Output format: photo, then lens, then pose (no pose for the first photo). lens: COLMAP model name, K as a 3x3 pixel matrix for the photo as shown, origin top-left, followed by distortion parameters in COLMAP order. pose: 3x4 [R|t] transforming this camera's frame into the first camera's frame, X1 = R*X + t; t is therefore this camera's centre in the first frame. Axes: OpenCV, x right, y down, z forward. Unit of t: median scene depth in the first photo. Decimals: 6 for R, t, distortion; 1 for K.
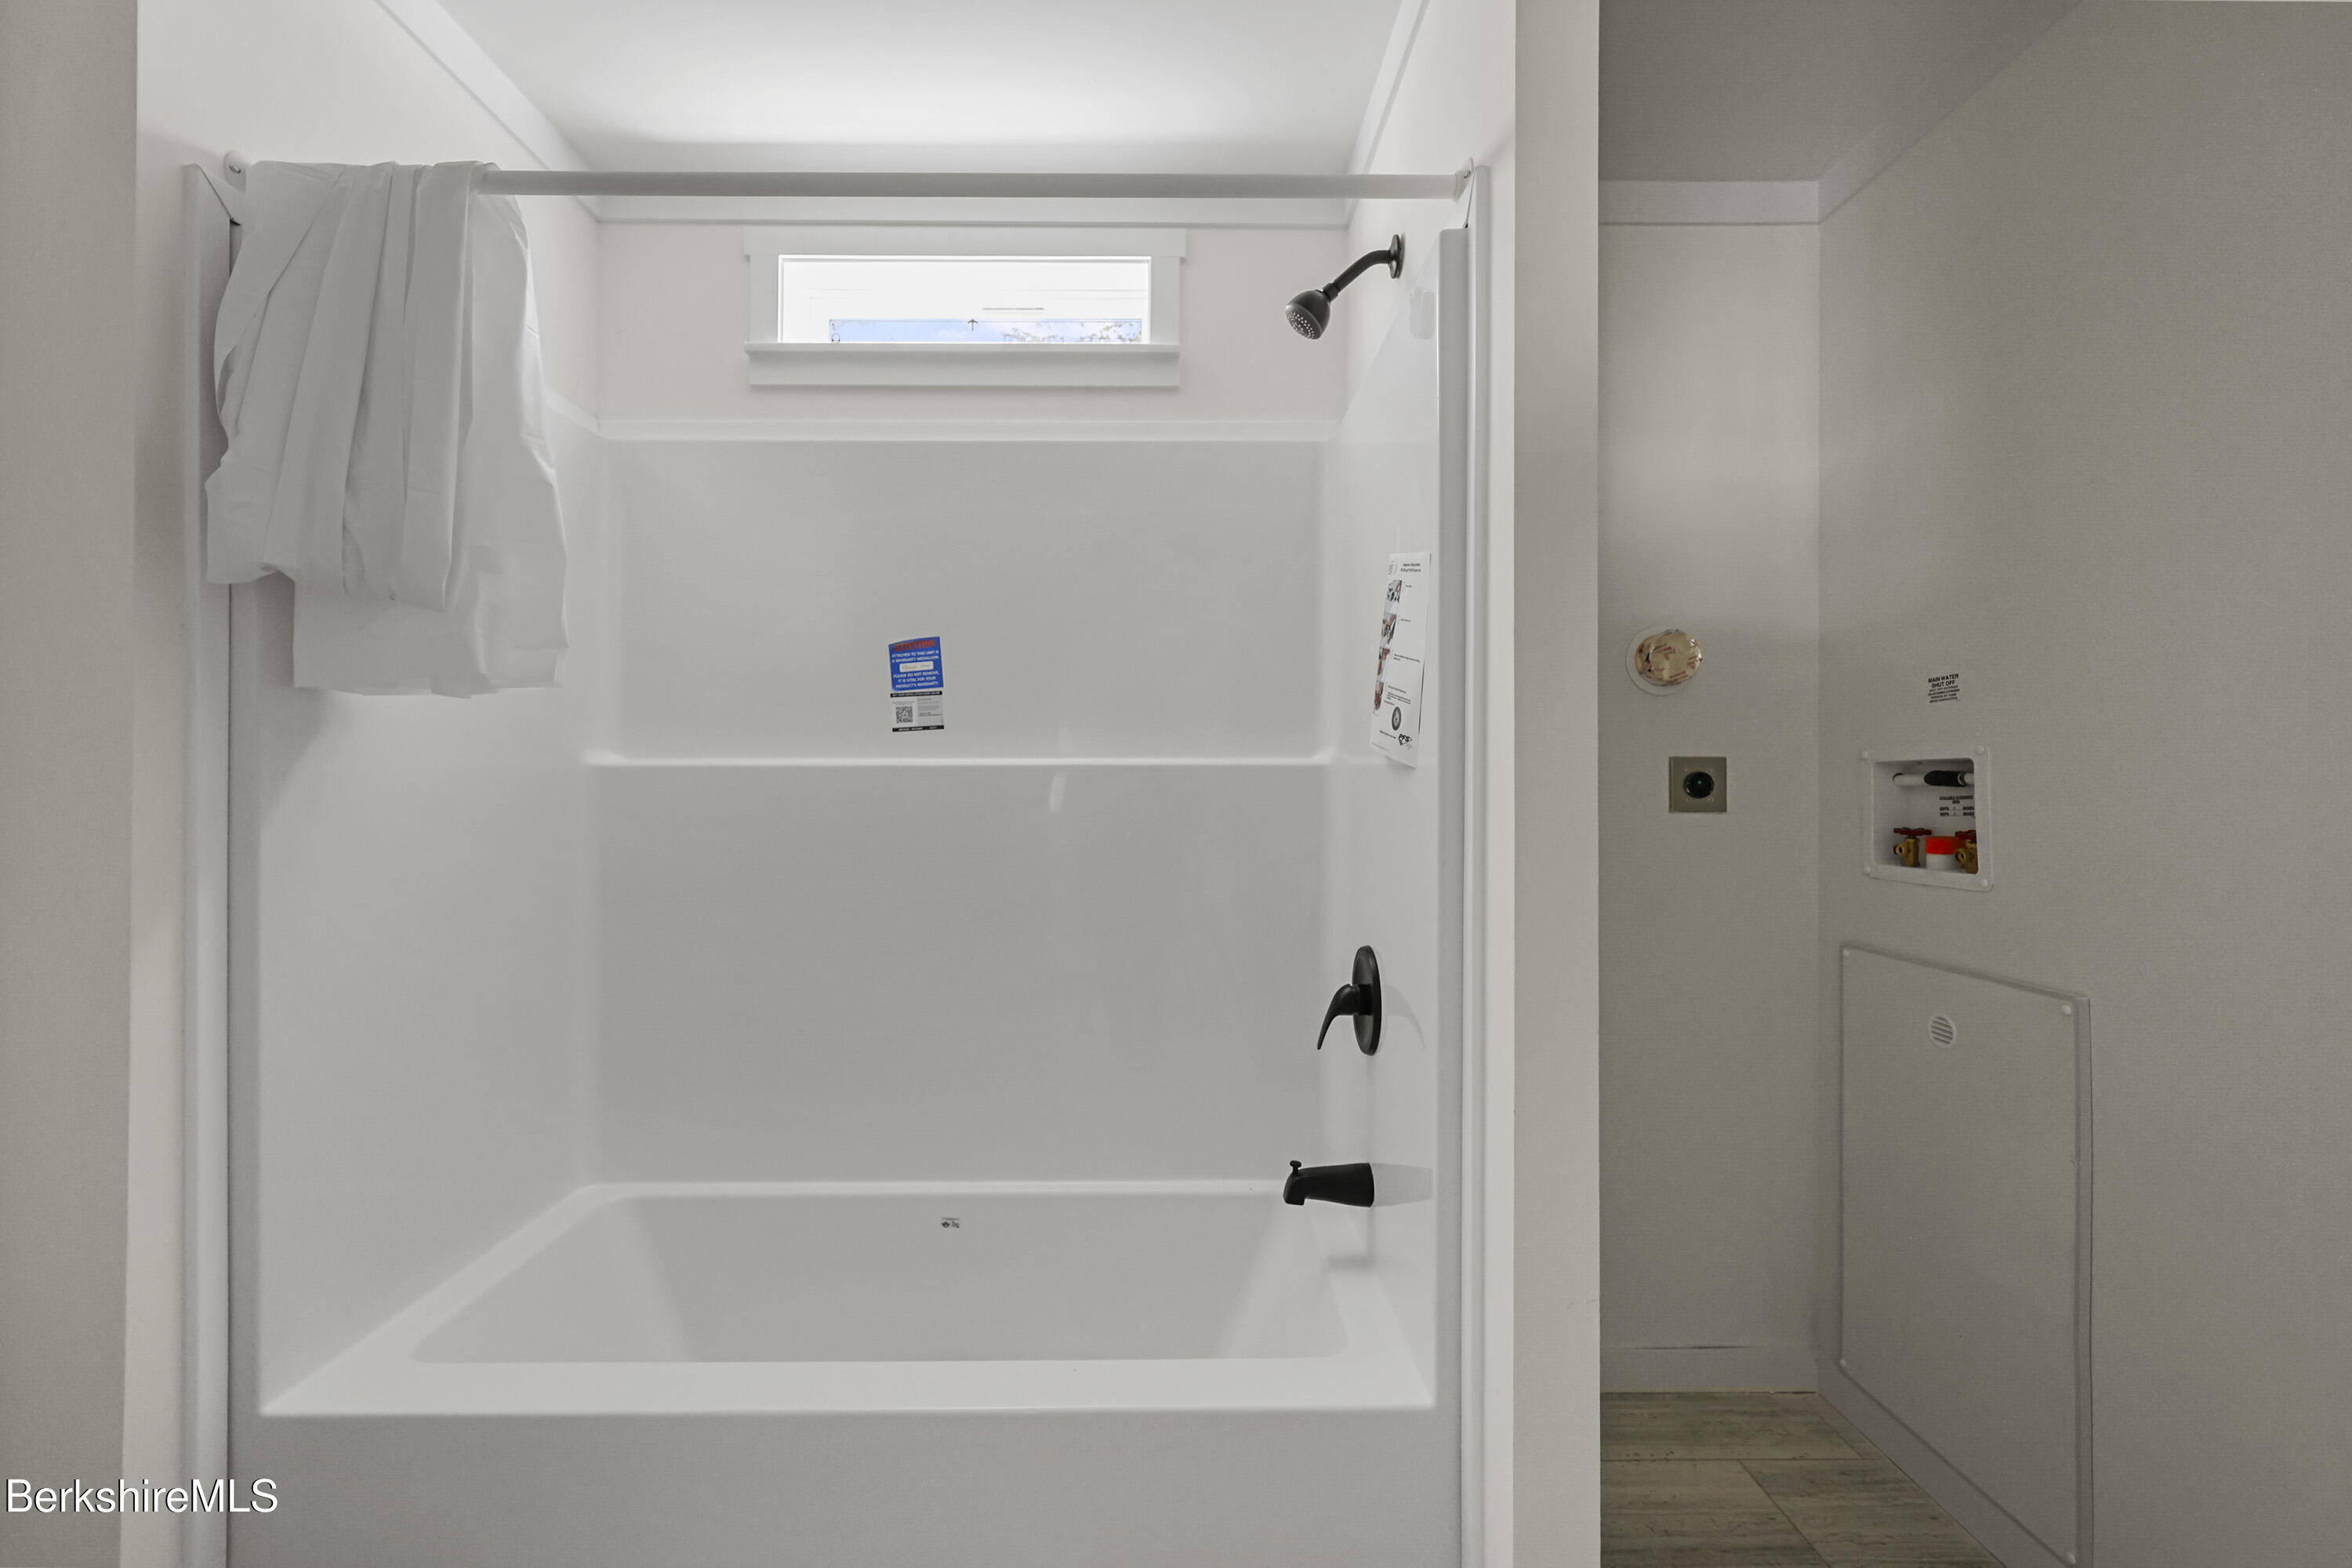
lens RADIAL K [[956.0, 0, 1174.3], [0, 956.0, 780.7], [0, 0, 1]] dist [0.003333, -0.000503]
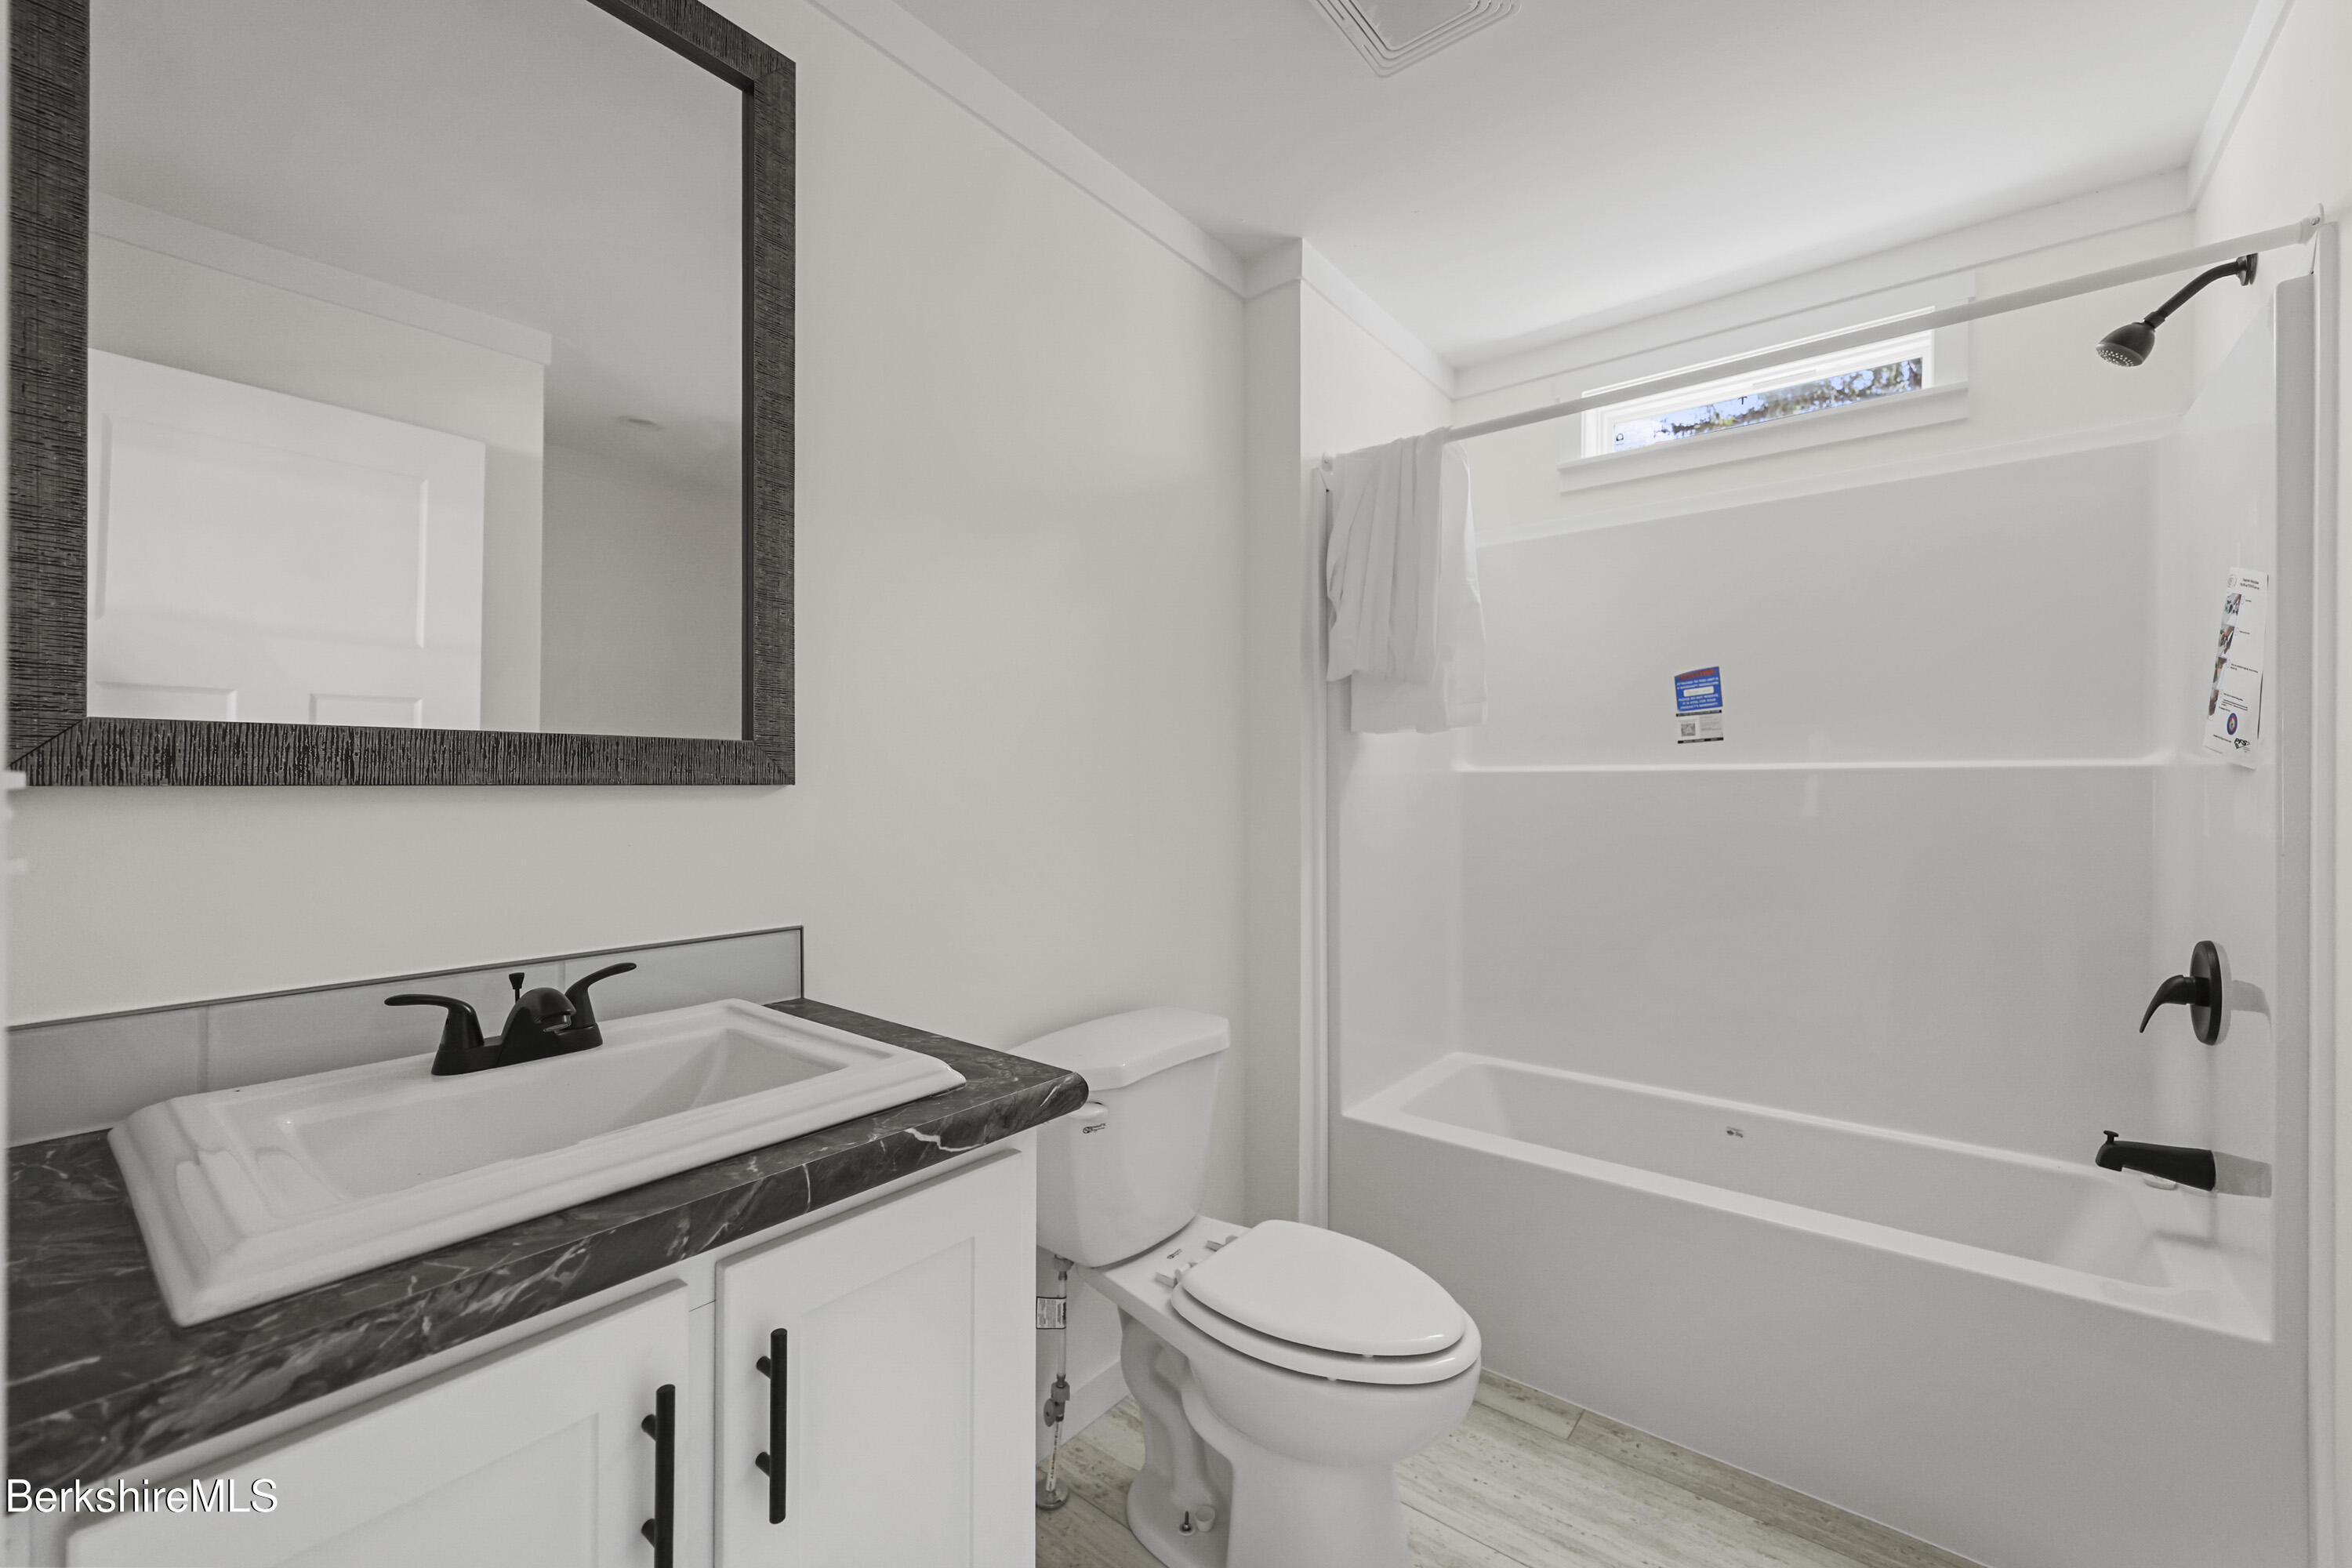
lens RADIAL K [[956.0, 0, 1175.4], [0, 956.0, 777.3], [0, 0, 1]] dist [0.003333, -0.000503]
pose [[0.774032, -0.003181, -0.633139, -0.005667], [-0.000361, 0.999985, -0.005466, 0.001505], [0.633147, 0.004459, 0.774019, -0.528335]]
